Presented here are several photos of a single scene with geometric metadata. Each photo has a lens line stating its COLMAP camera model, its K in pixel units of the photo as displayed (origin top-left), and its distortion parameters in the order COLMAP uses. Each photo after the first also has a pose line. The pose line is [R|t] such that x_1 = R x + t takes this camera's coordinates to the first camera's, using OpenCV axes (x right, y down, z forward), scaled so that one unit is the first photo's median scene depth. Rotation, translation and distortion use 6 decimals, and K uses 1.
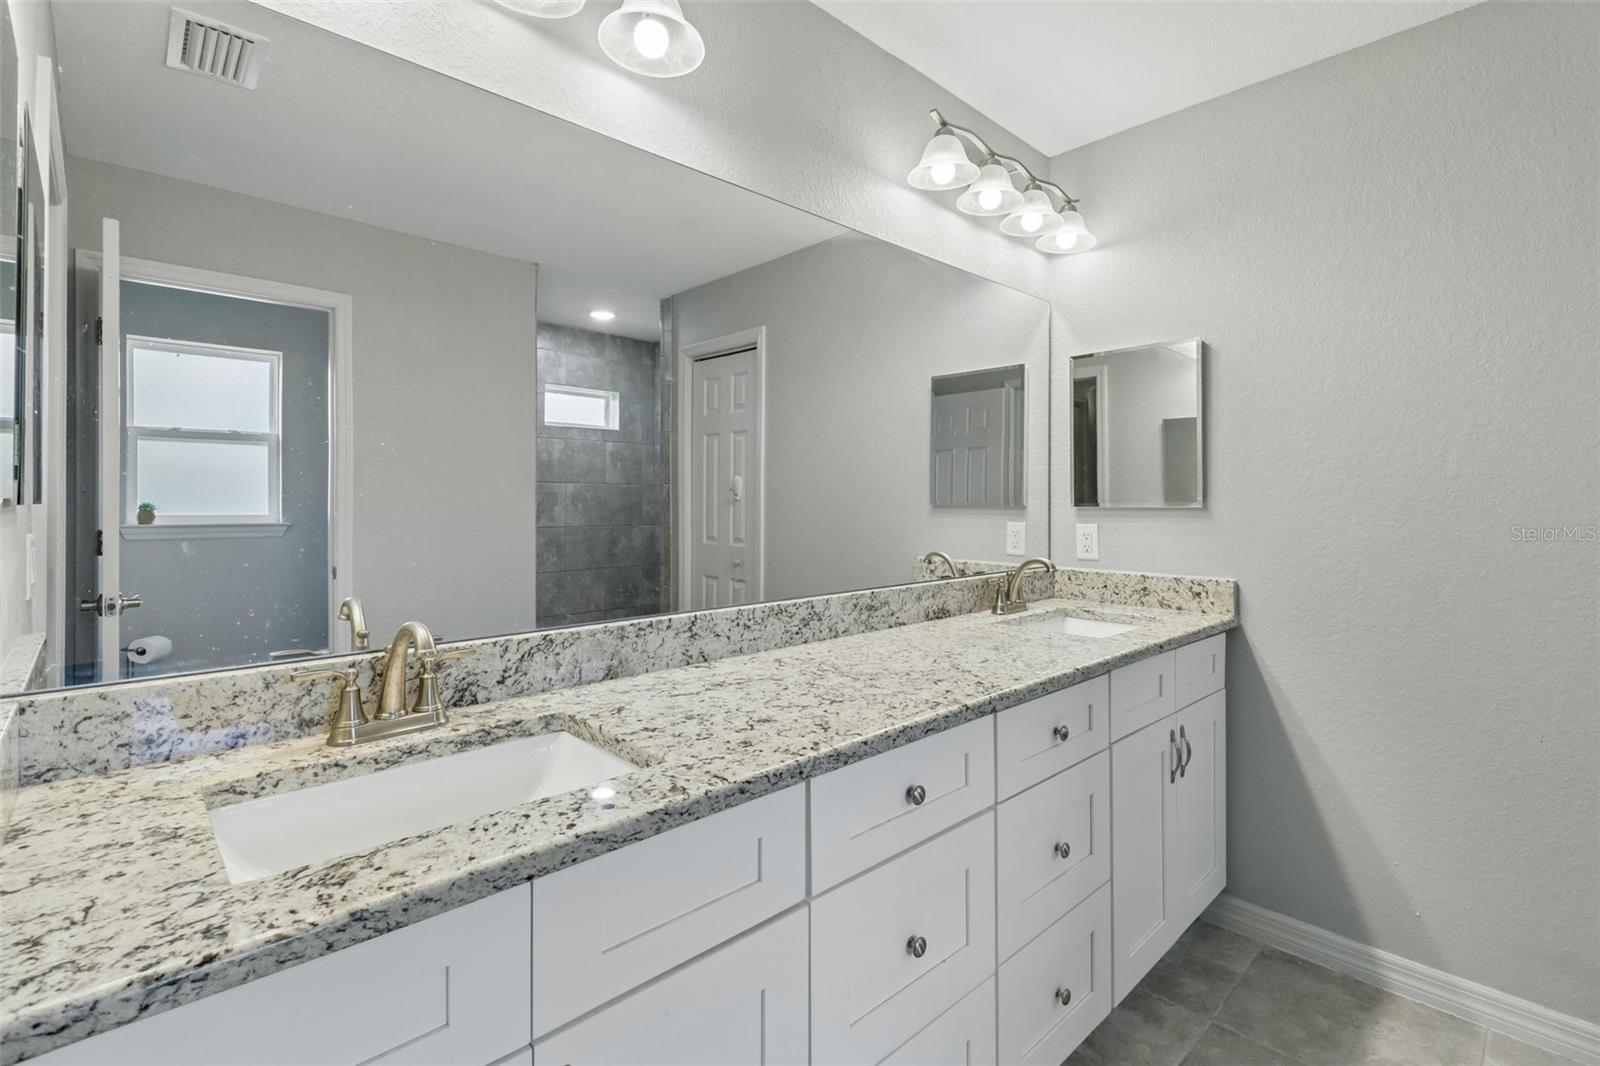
lens RADIAL K [[734.3, 0, 794.0], [0, 734.3, 504.4], [0, 0, 1]] dist [0.023594, -0.012779]
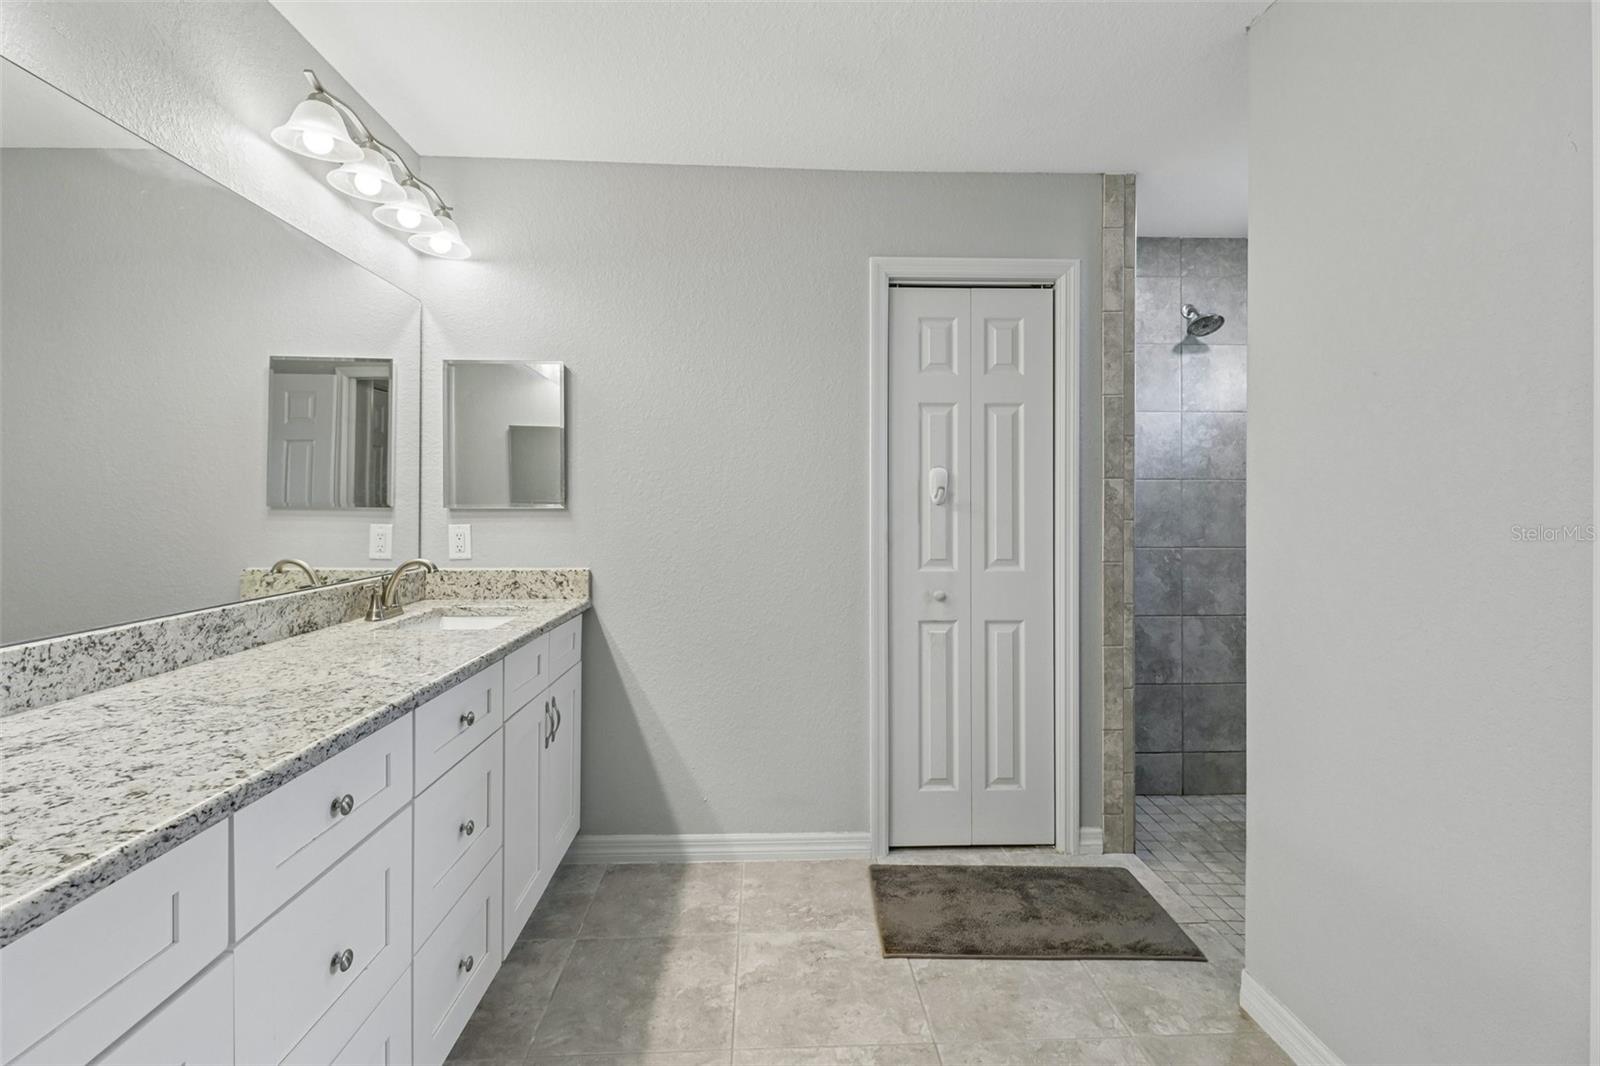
lens RADIAL K [[740.5, 0, 797.4], [0, 740.5, 503.3], [0, 0, 1]] dist [0.020858, -0.015148]
pose [[0.657903, 0.004312, 0.753090, -0.108222], [-0.001669, 0.999990, -0.004267, 0.000711], [-0.753101, 0.001550, 0.657904, -0.055709]]
